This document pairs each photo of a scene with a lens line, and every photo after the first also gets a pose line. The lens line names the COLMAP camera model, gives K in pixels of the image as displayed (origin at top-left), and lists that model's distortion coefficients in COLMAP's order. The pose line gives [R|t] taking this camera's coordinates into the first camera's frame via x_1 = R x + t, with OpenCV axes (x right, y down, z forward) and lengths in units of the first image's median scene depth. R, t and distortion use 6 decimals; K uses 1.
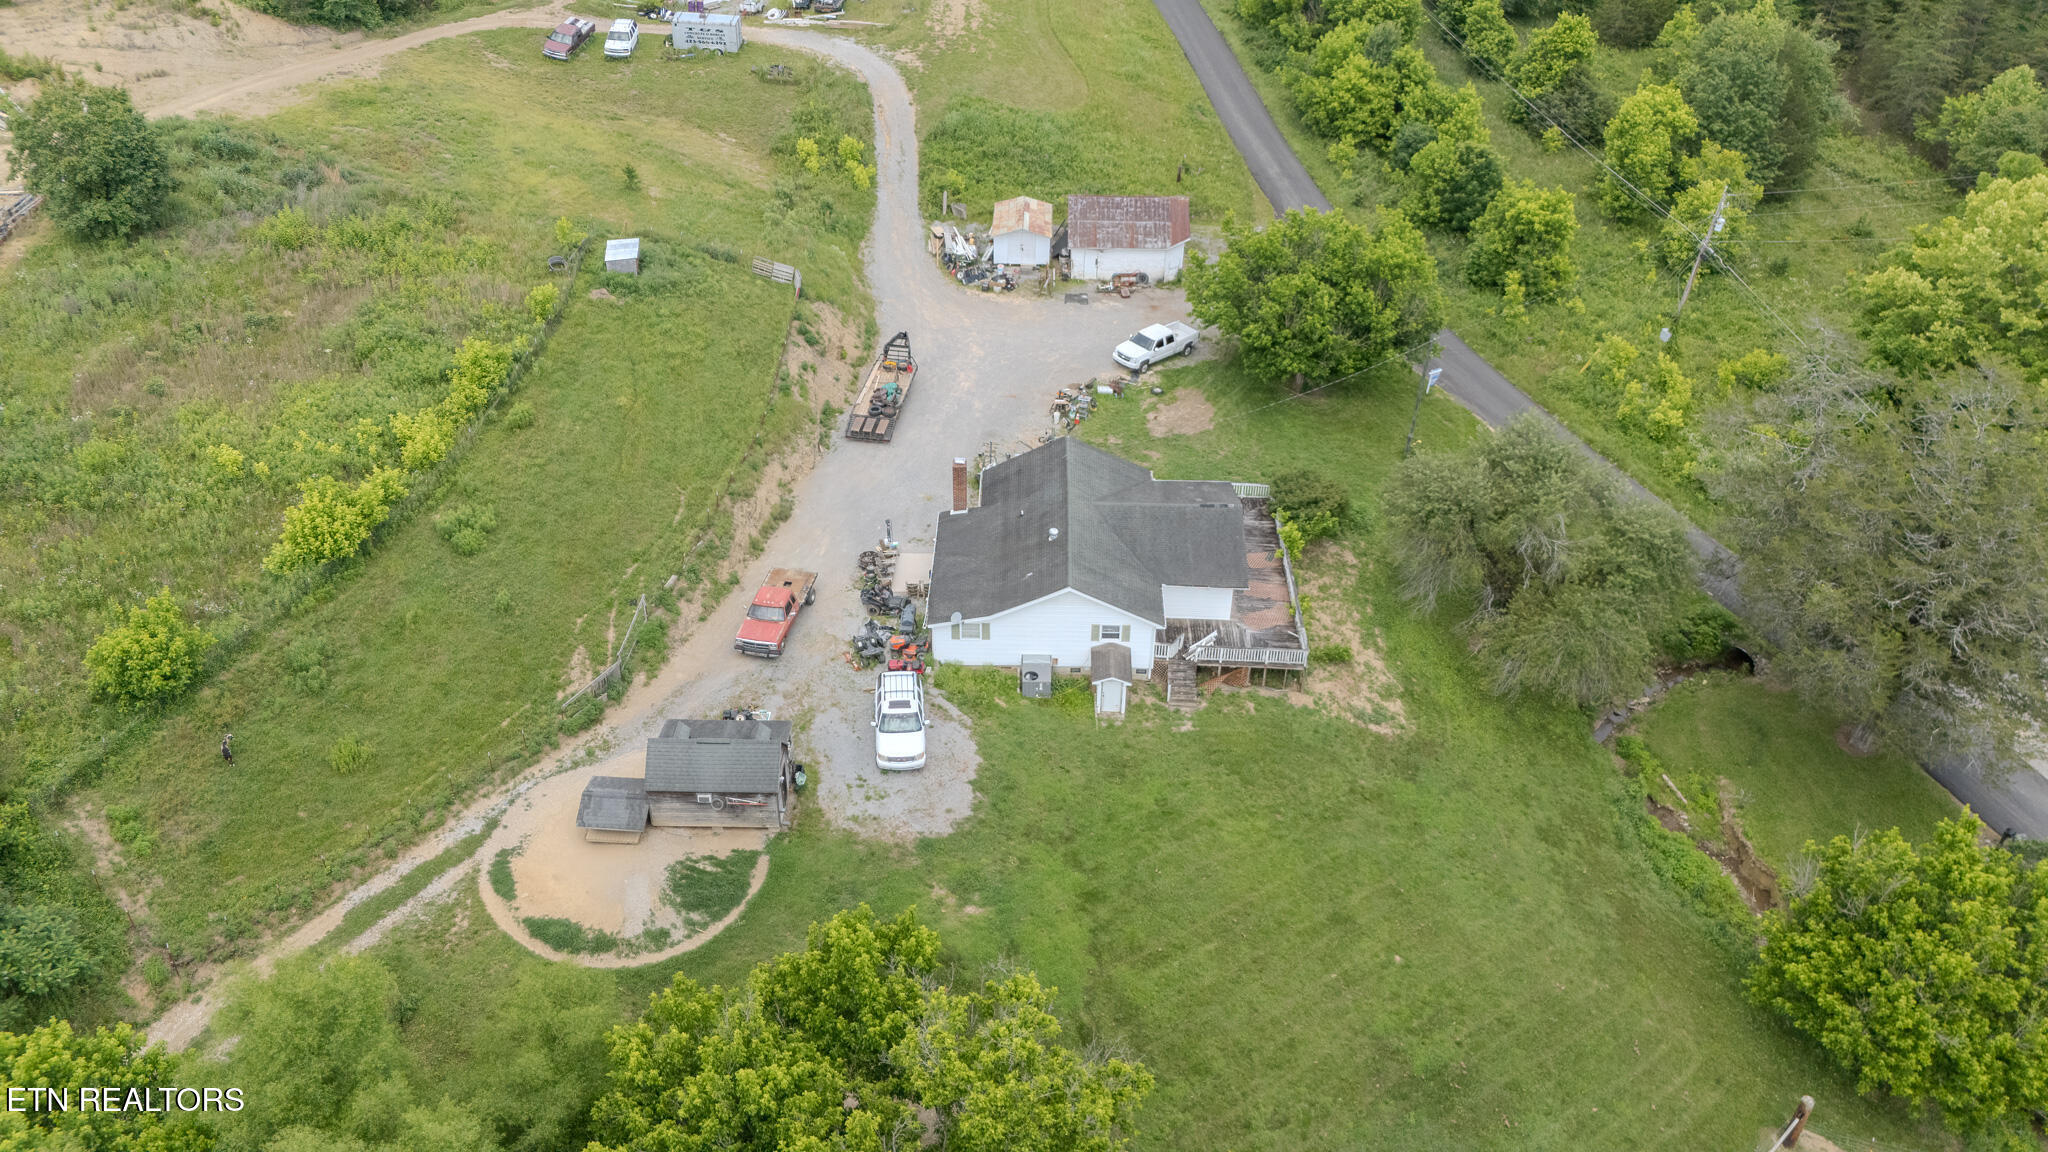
lens RADIAL K [[1503.0, 0, 1024.0], [0, 1503.0, 576.0], [0, 0, 1]] dist [0.062545, -0.050177]
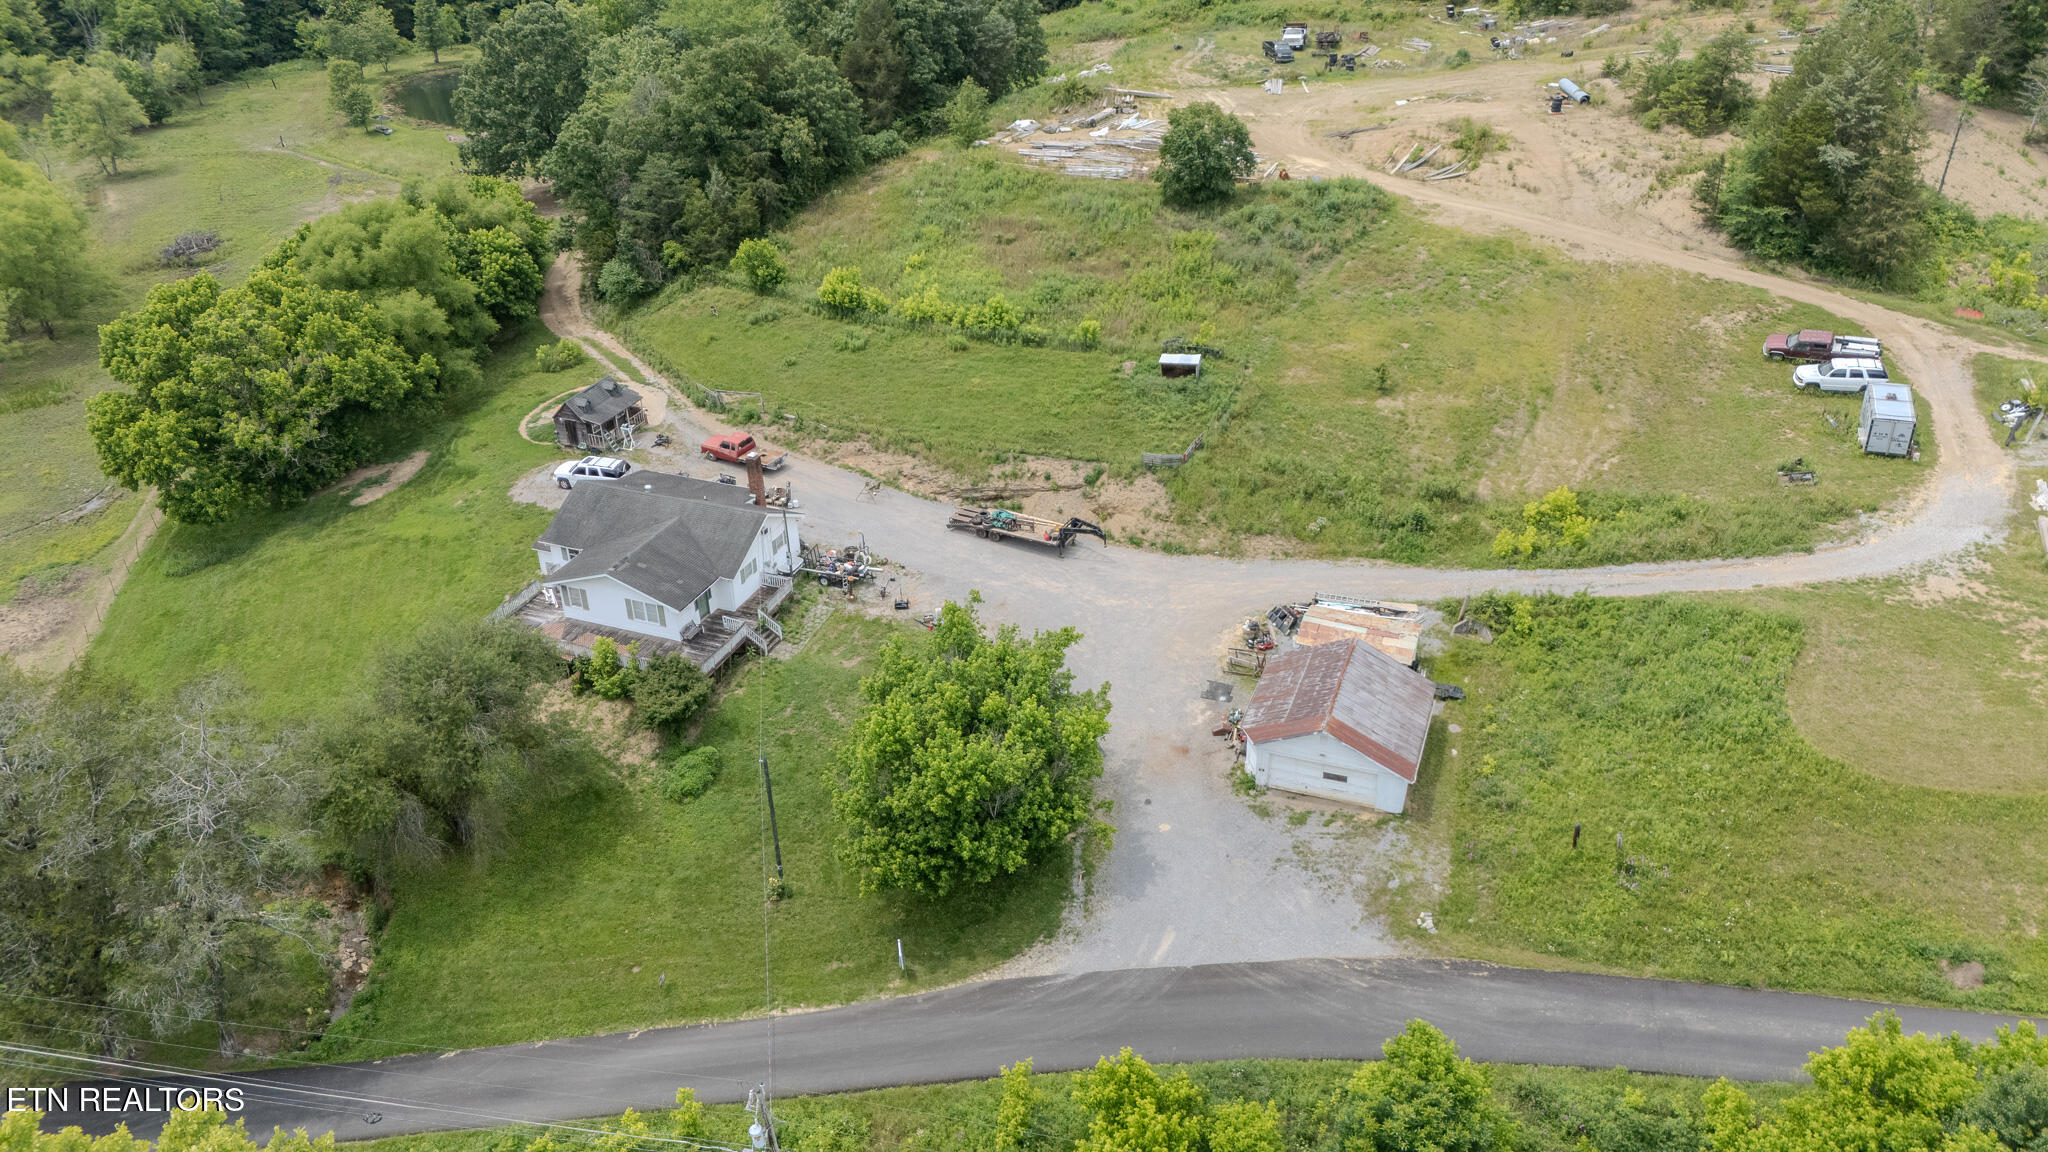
lens RADIAL K [[1503.0, 0, 1024.0], [0, 1503.0, 576.0], [0, 0, 1]] dist [0.062545, -0.050177]
pose [[-0.364617, 0.458067, -0.810697, 1.001279], [-0.523961, 0.618790, 0.585289, -0.925101], [0.769753, 0.638180, 0.014388, 1.288912]]
